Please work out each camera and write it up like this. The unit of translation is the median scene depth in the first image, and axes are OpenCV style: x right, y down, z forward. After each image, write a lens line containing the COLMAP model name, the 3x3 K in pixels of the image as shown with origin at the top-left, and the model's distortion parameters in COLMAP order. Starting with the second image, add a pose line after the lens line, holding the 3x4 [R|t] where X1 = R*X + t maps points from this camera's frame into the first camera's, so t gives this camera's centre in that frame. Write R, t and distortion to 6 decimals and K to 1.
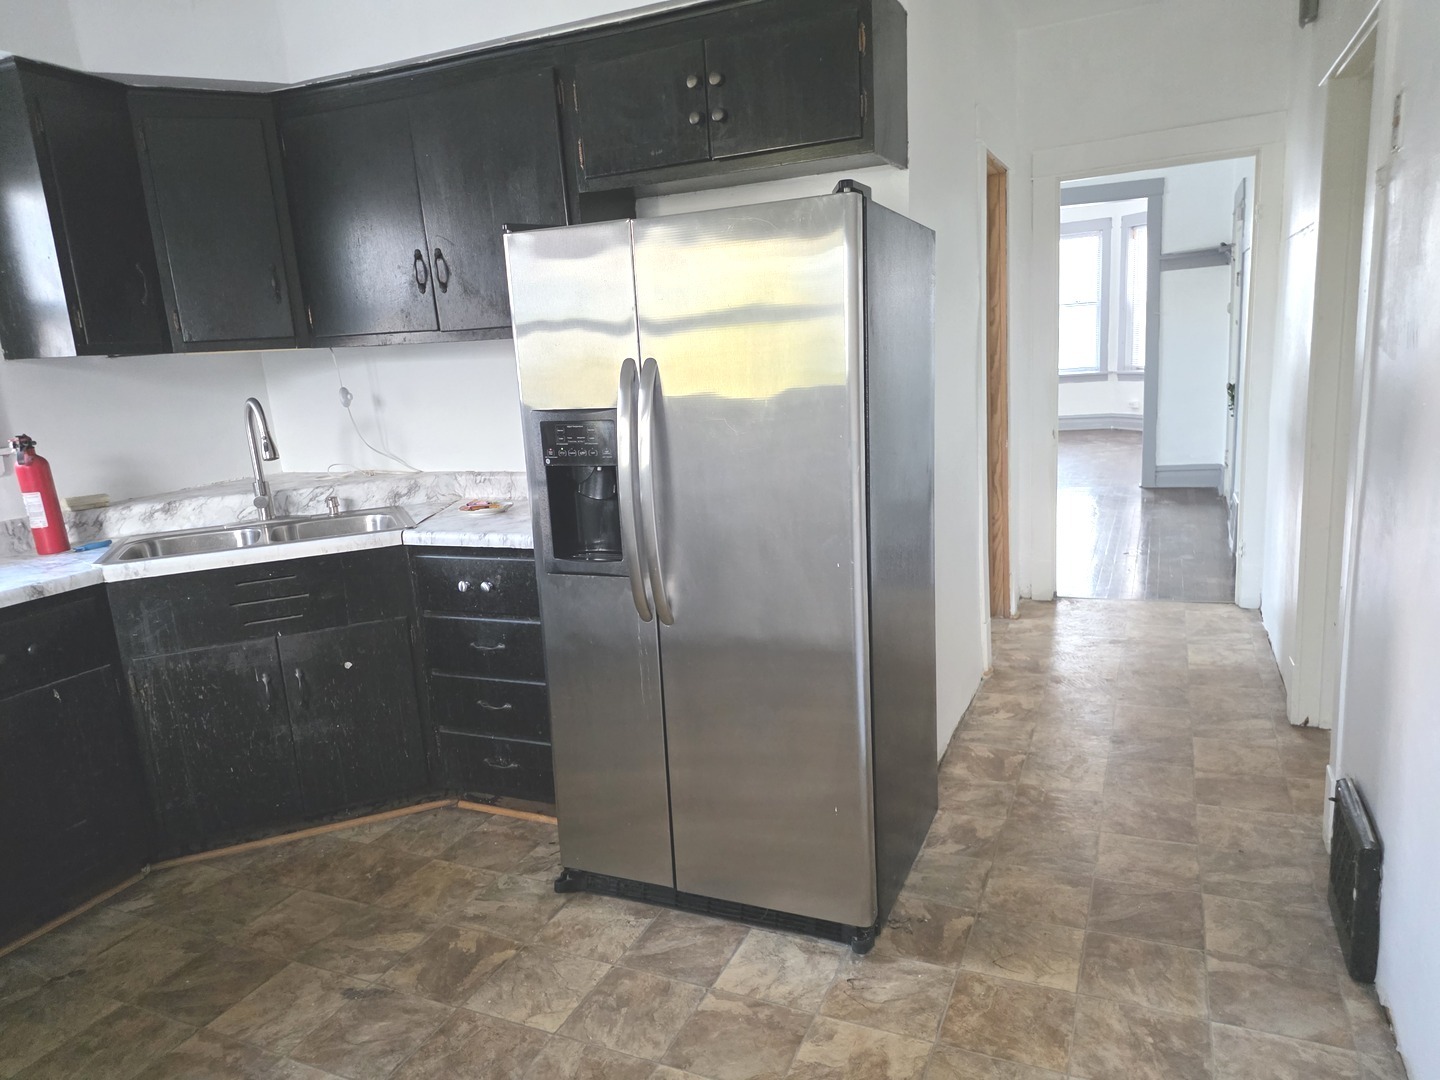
lens RADIAL K [[961.5, 0, 728.5], [0, 961.5, 559.1], [0, 0, 1]] dist [0.078192, -0.060412]
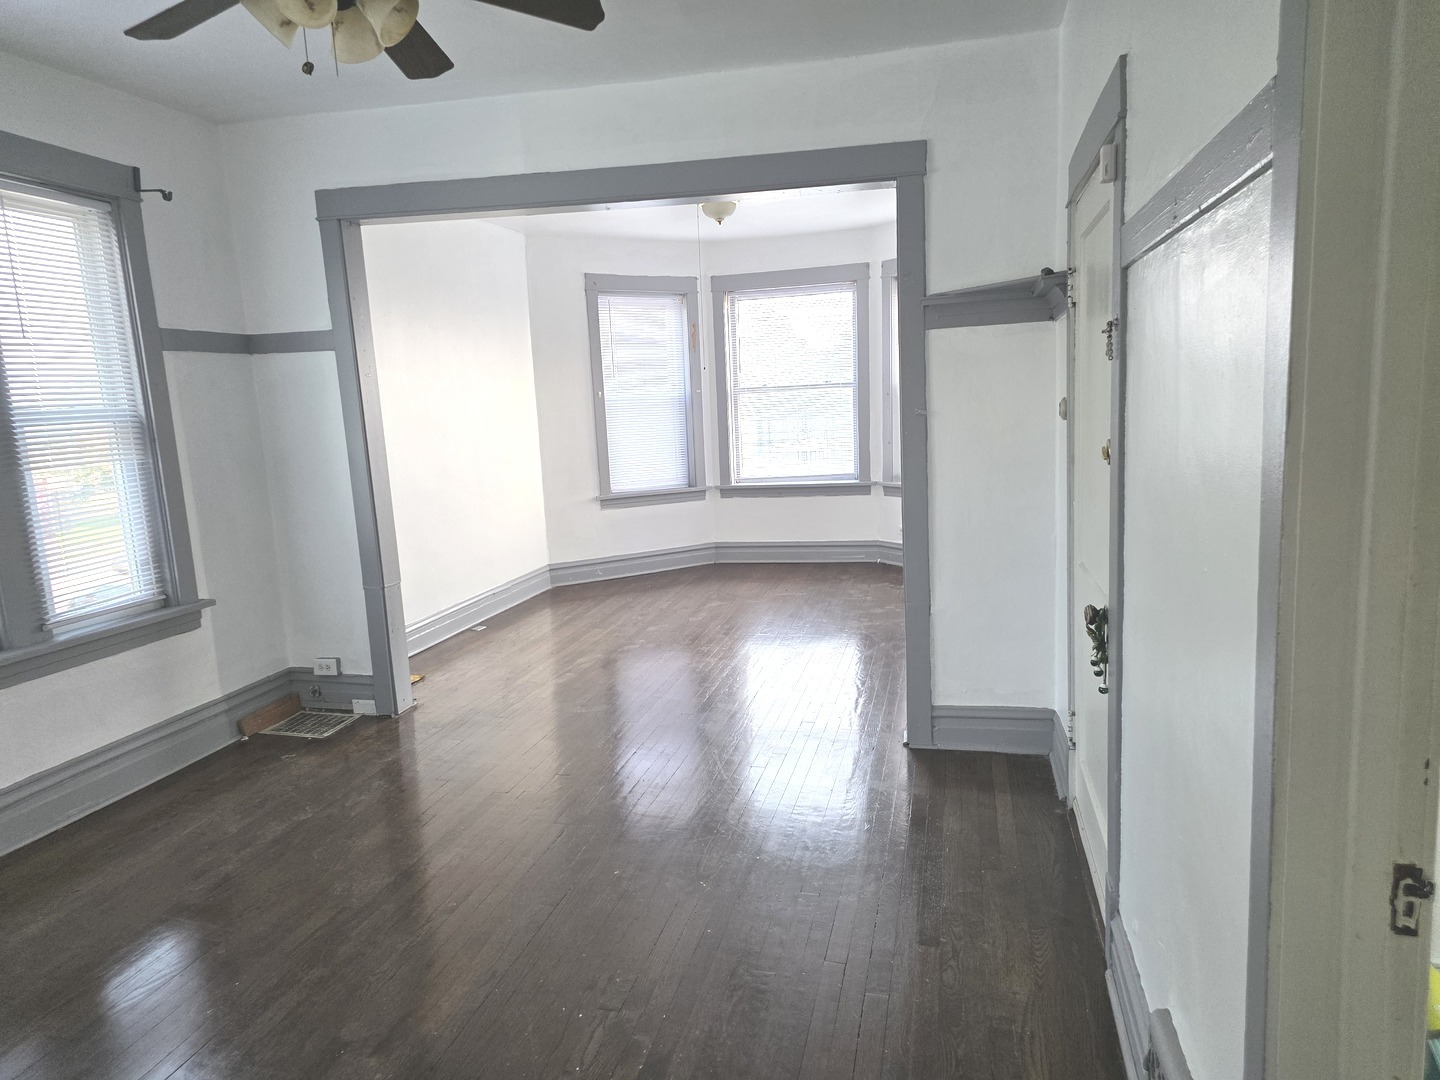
lens RADIAL K [[961.5, 0, 728.5], [0, 961.5, 559.1], [0, 0, 1]] dist [0.078192, -0.060412]
pose [[0.982062, -0.002065, 0.188545, 0.239367], [0.014620, 0.997764, -0.065221, -0.140437], [-0.187989, 0.066808, 0.979896, 0.520378]]
